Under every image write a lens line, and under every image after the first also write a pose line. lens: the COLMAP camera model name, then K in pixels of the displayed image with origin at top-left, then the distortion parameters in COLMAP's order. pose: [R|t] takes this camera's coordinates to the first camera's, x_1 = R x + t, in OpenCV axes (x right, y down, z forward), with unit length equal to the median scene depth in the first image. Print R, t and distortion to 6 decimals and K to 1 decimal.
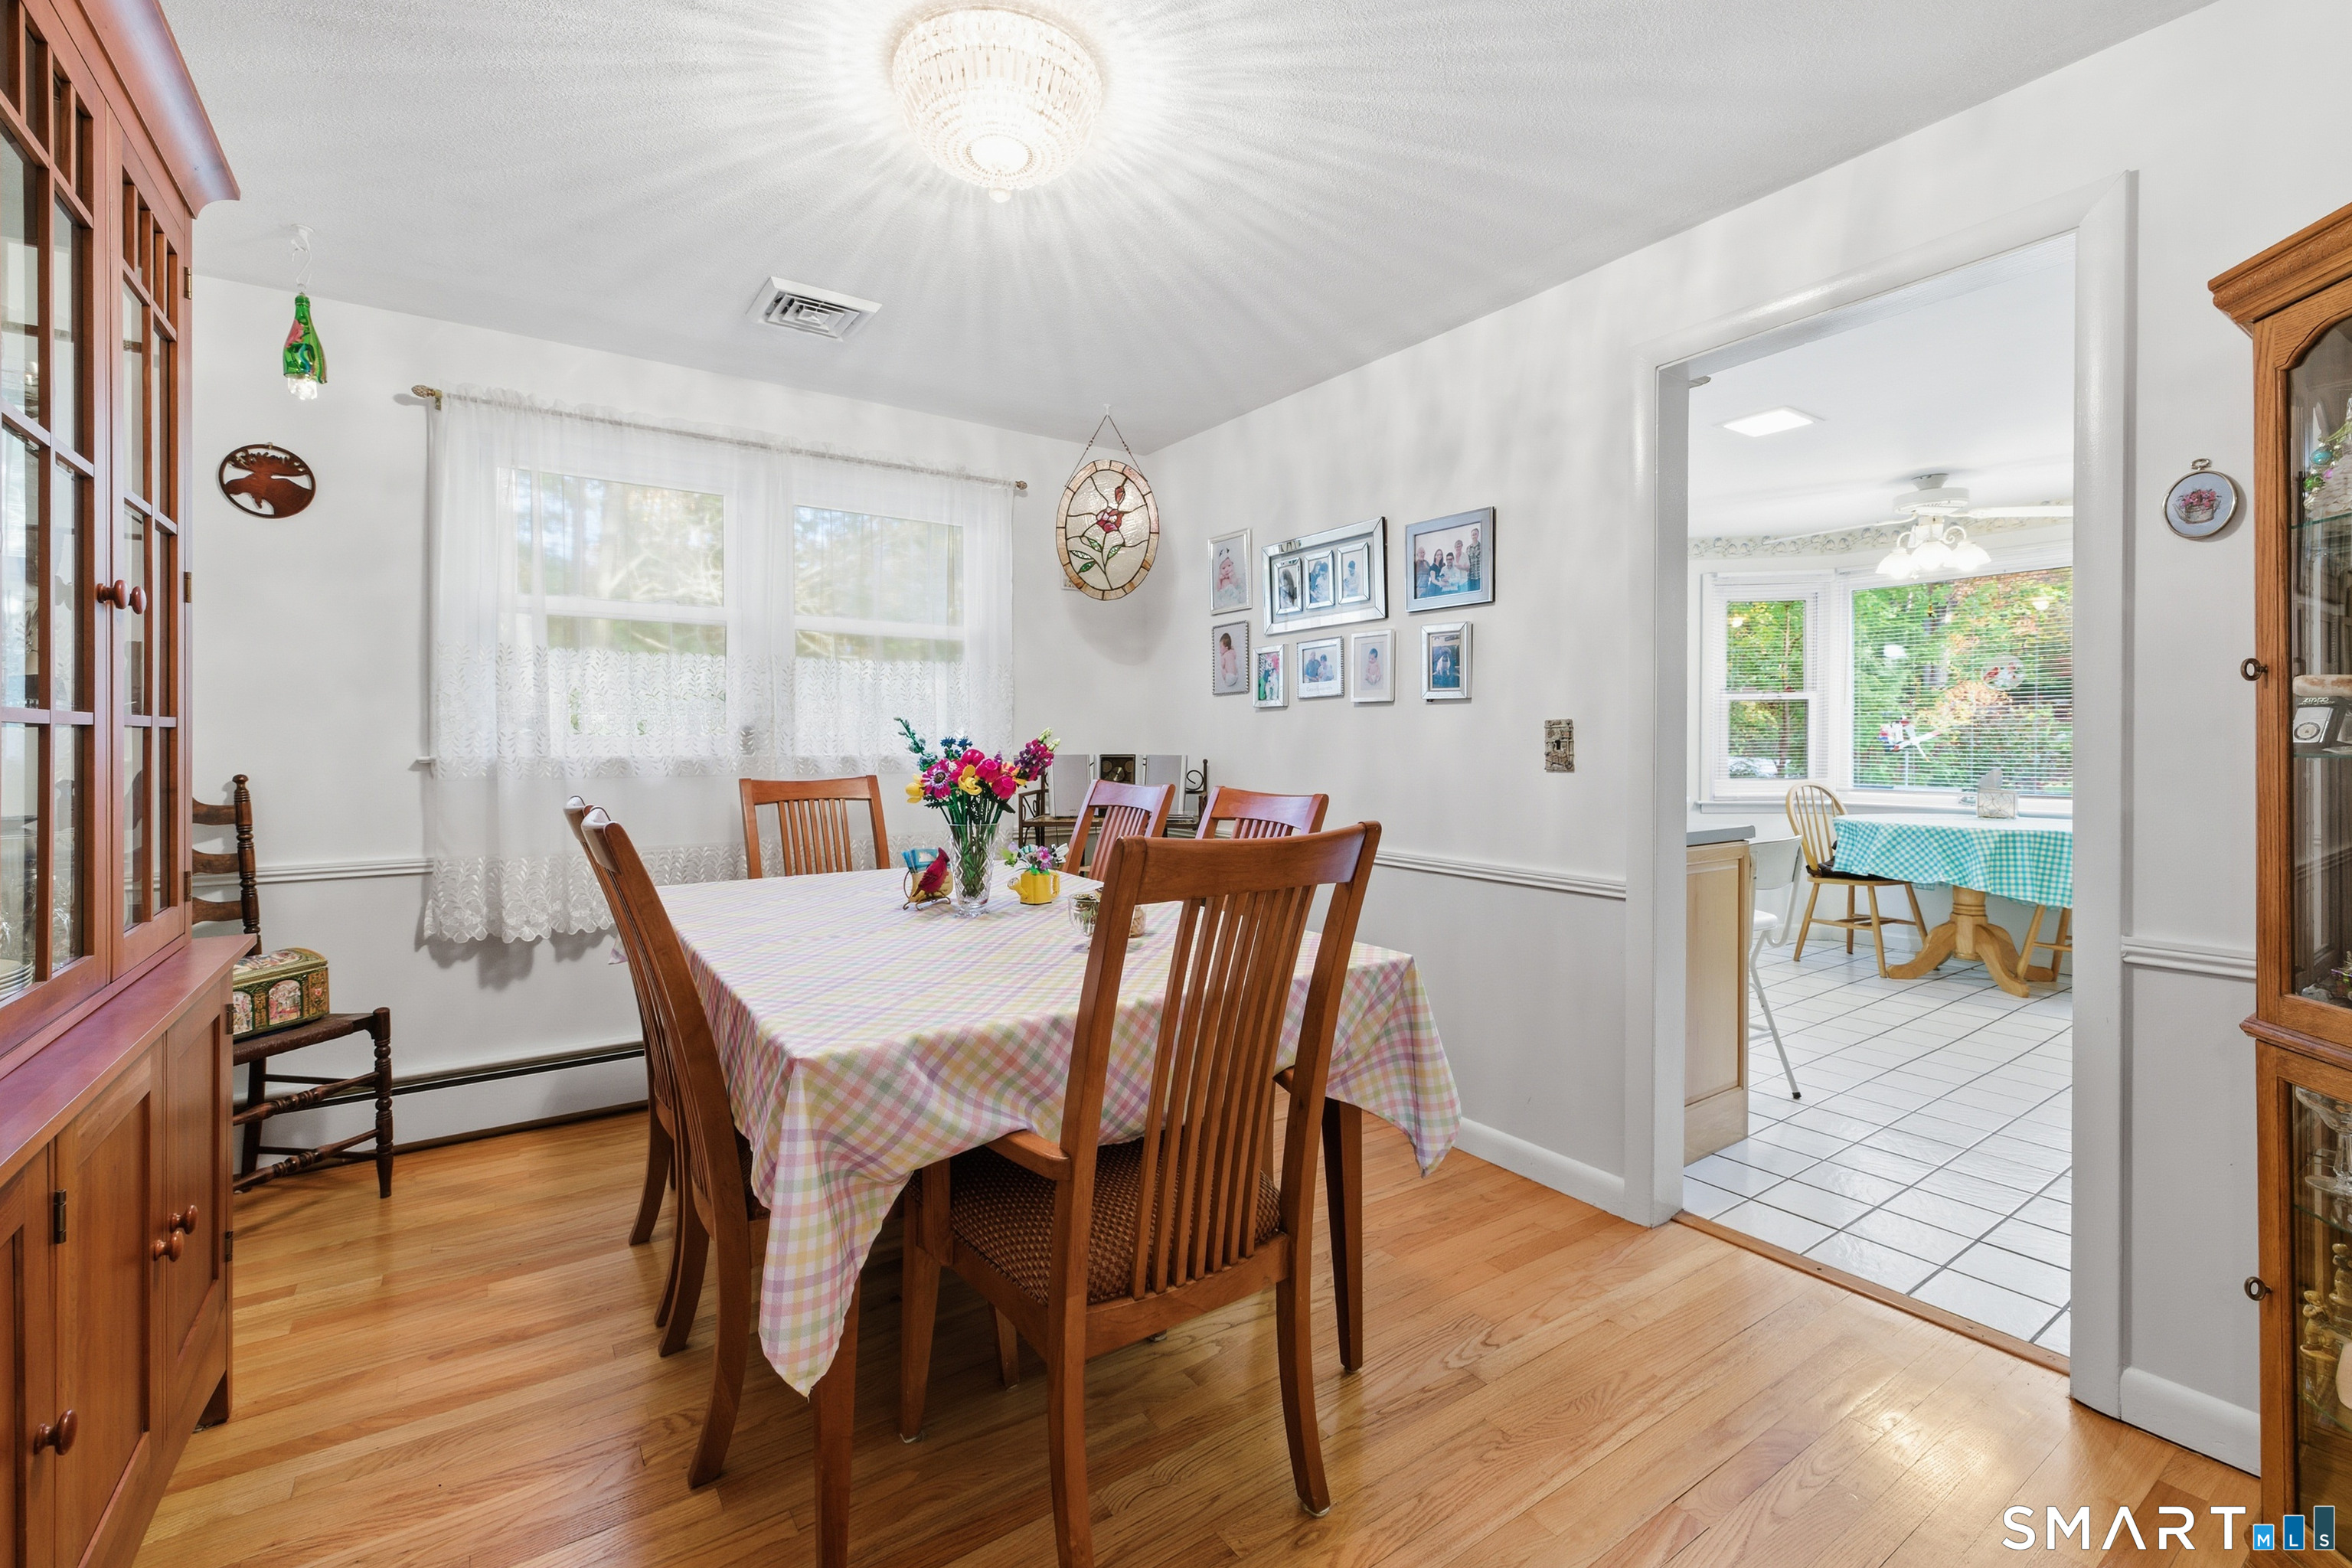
lens RADIAL K [[995.7, 0, 1192.2], [0, 995.7, 739.1], [0, 0, 1]] dist [-0.000764, -0.001186]
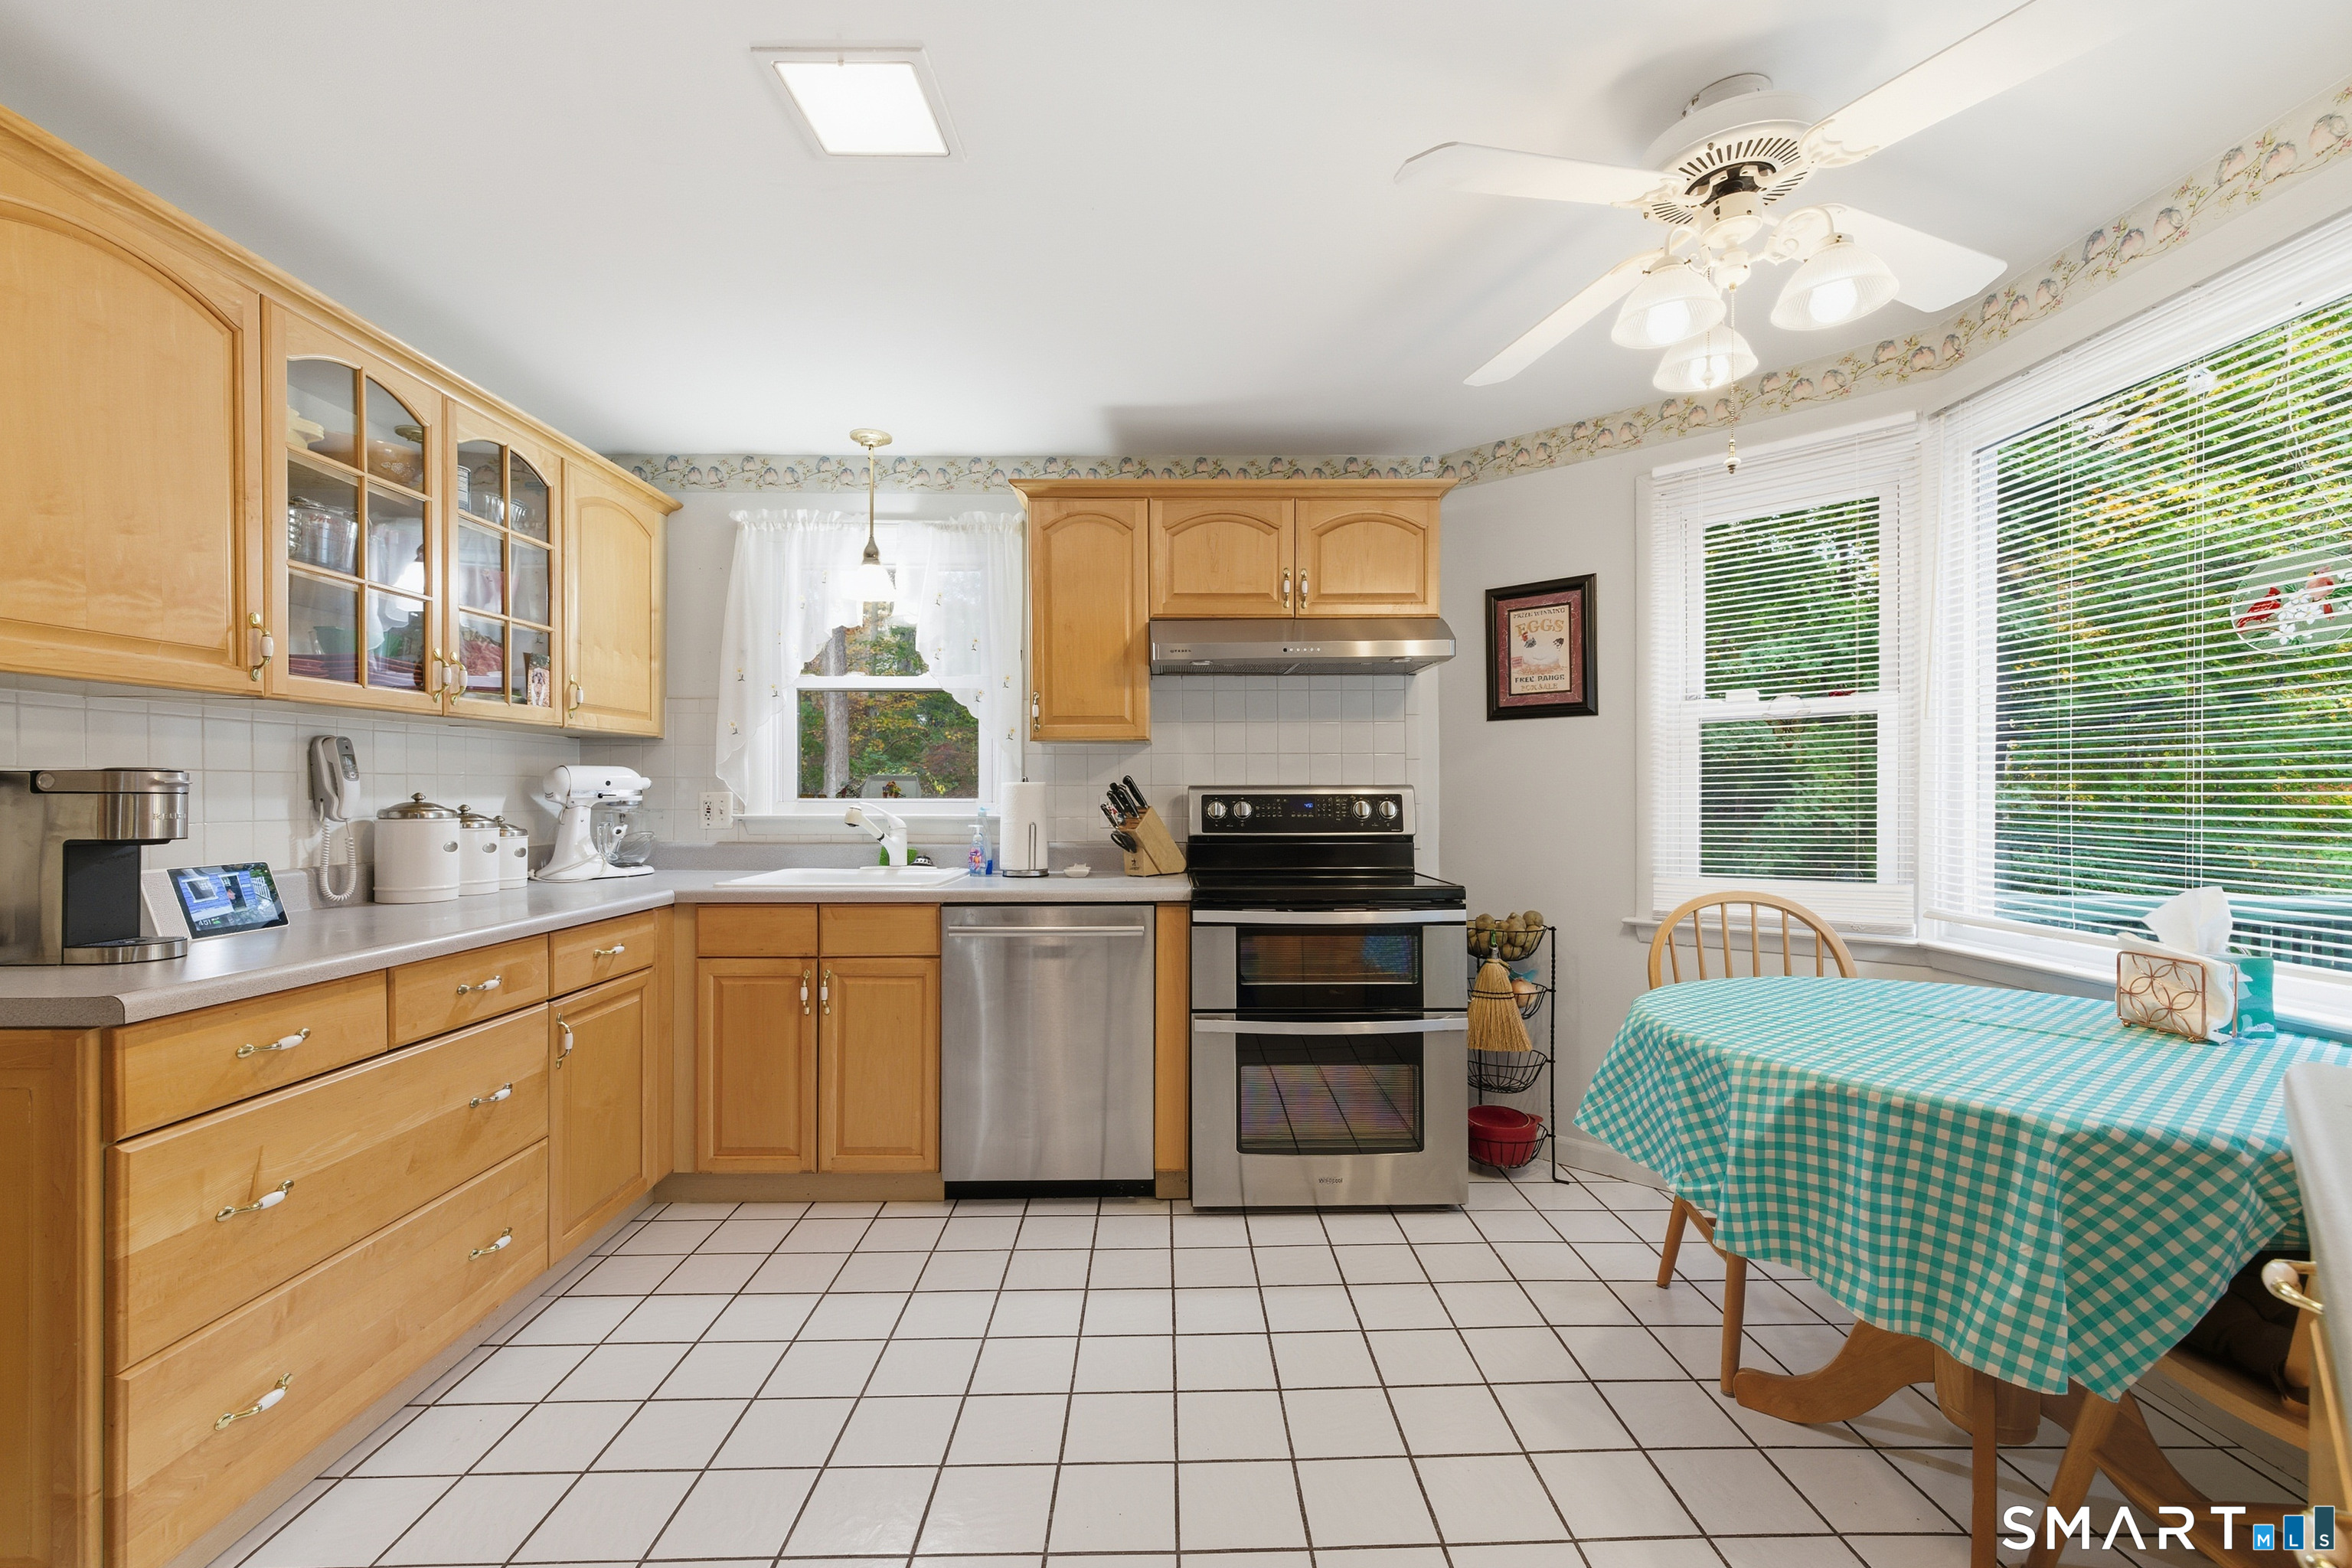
lens RADIAL K [[995.7, 0, 1178.9], [0, 995.7, 794.2], [0, 0, 1]] dist [-0.000764, -0.001186]
pose [[0.825166, -0.000908, -0.564890, 0.628391], [0.000769, 1.000000, -0.000485, -0.001743], [0.564890, -0.000034, 0.825166, 0.460896]]
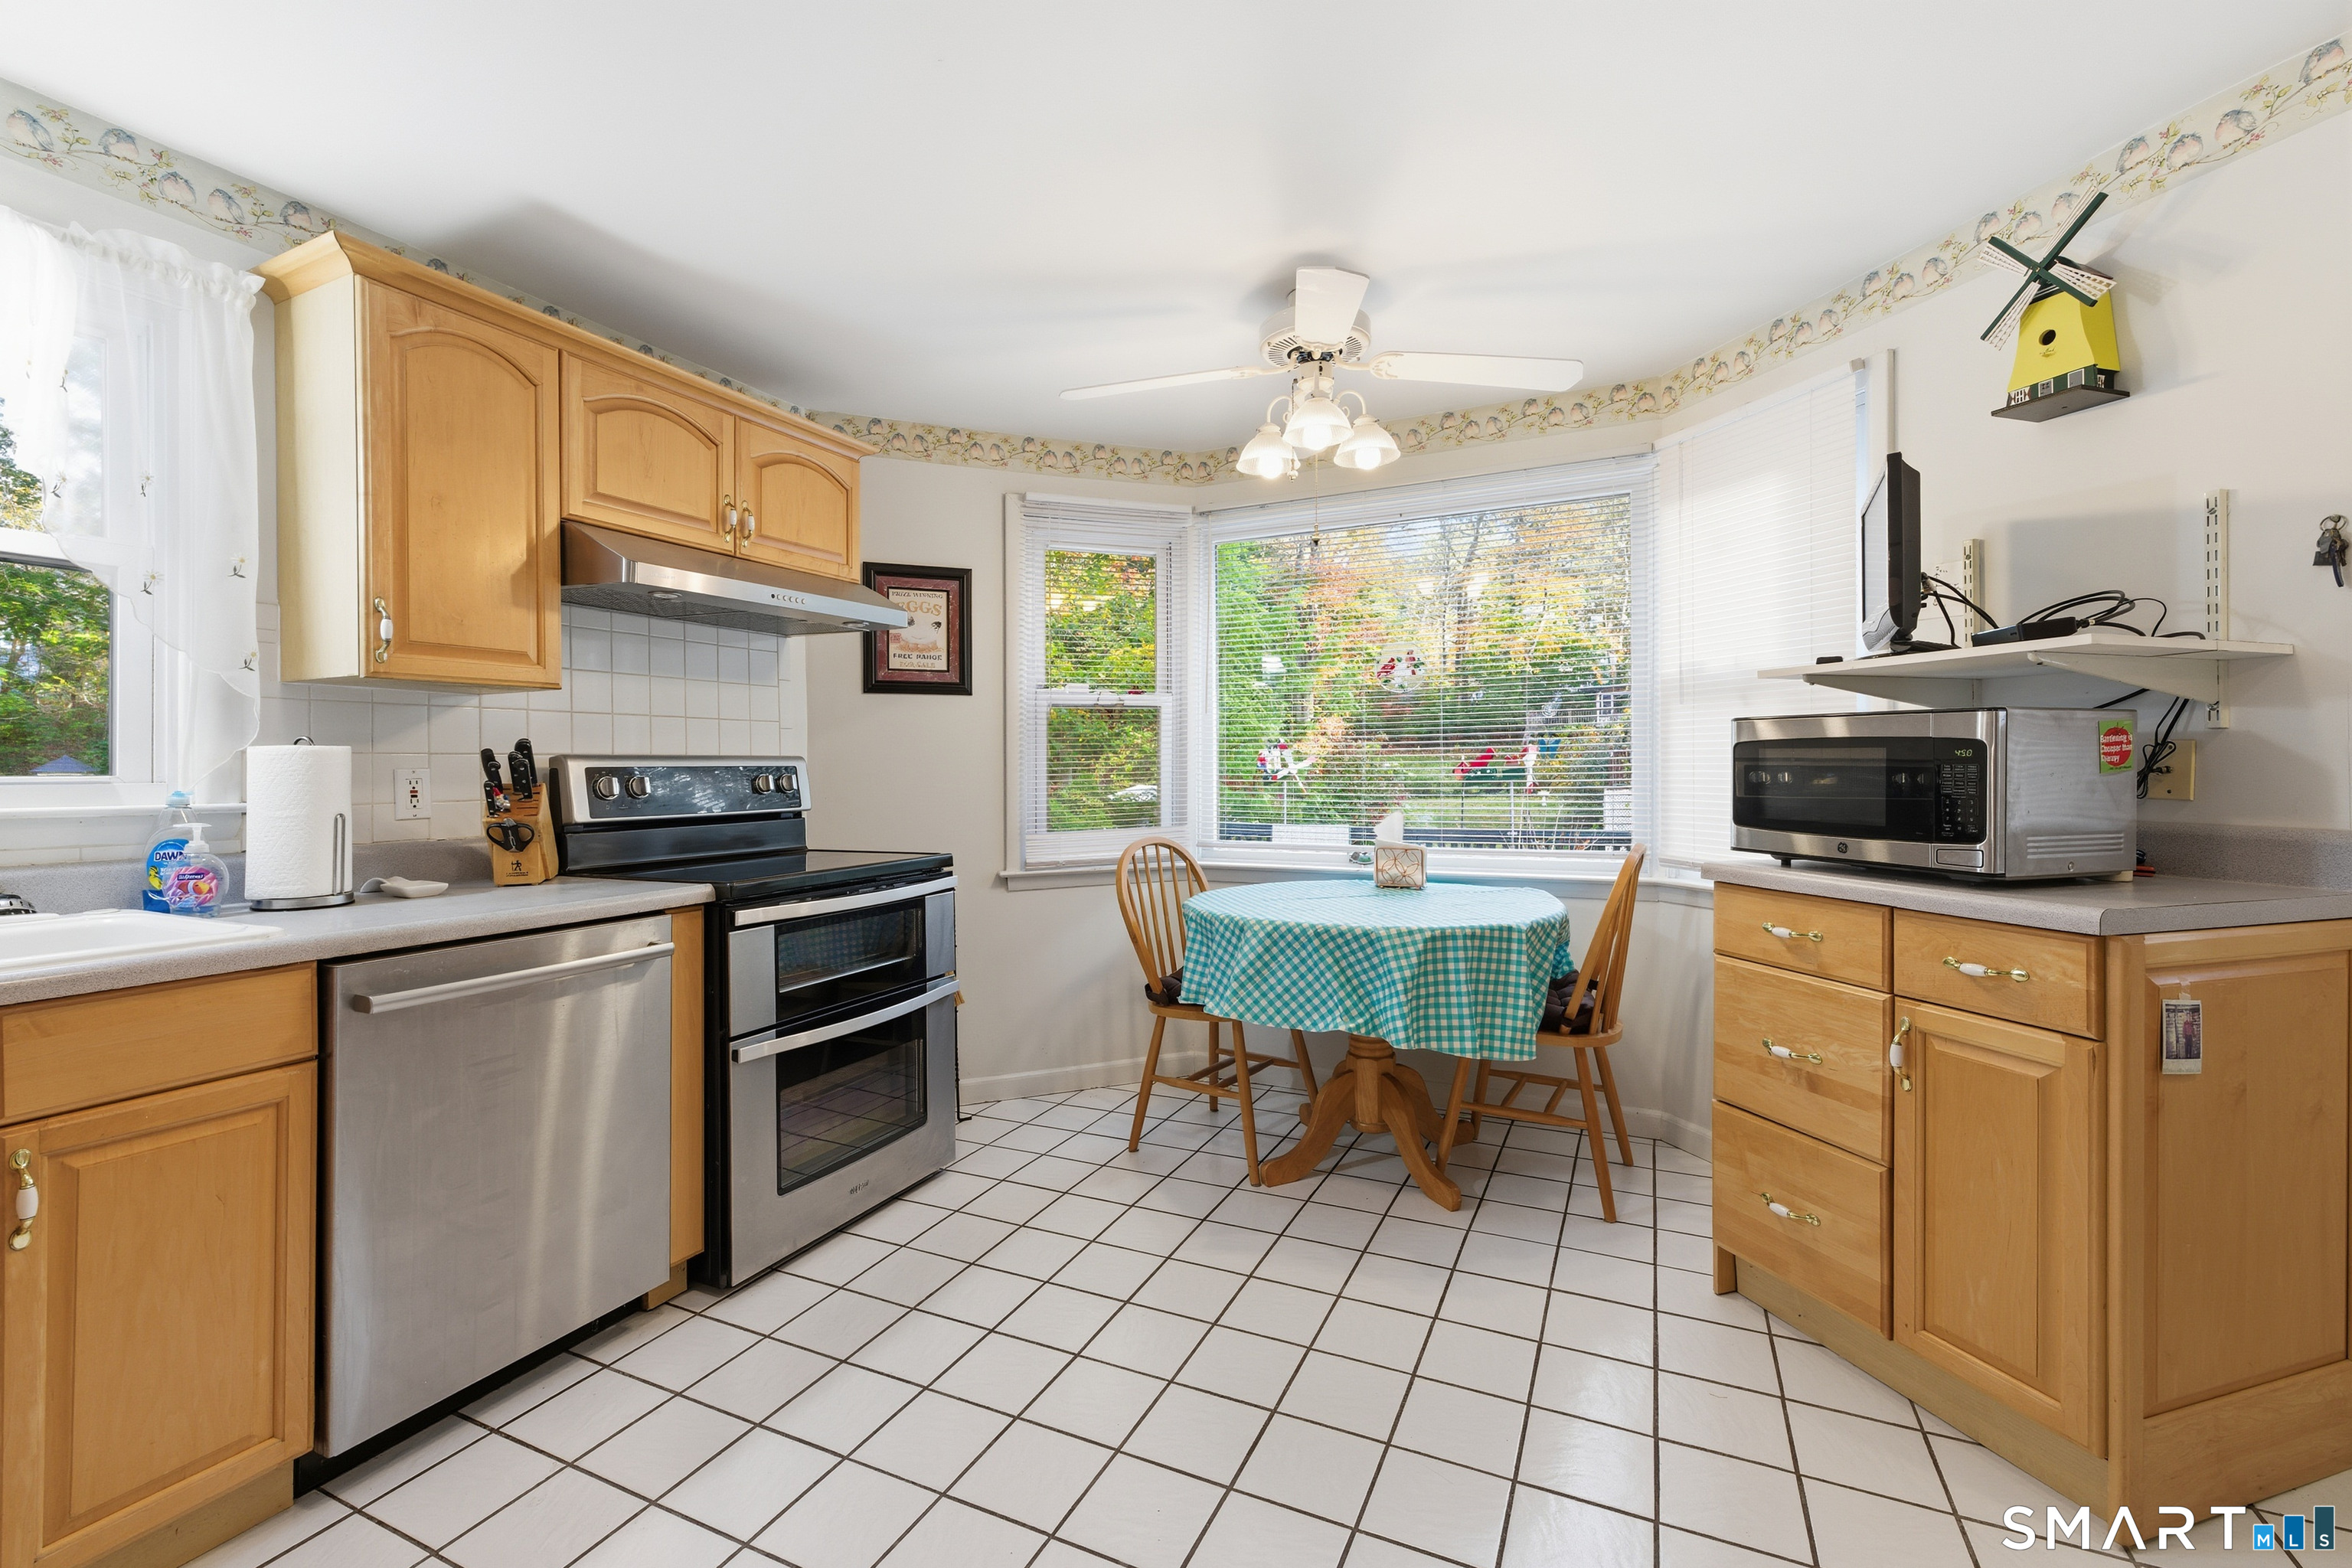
lens RADIAL K [[995.7, 0, 1184.7], [0, 995.7, 768.8], [0, 0, 1]] dist [-0.000764, -0.001186]
pose [[0.867031, -0.007322, 0.498201, 0.320605], [0.008188, 0.999966, 0.000446, 0.000859], [-0.498188, 0.003693, 0.867061, 0.445409]]
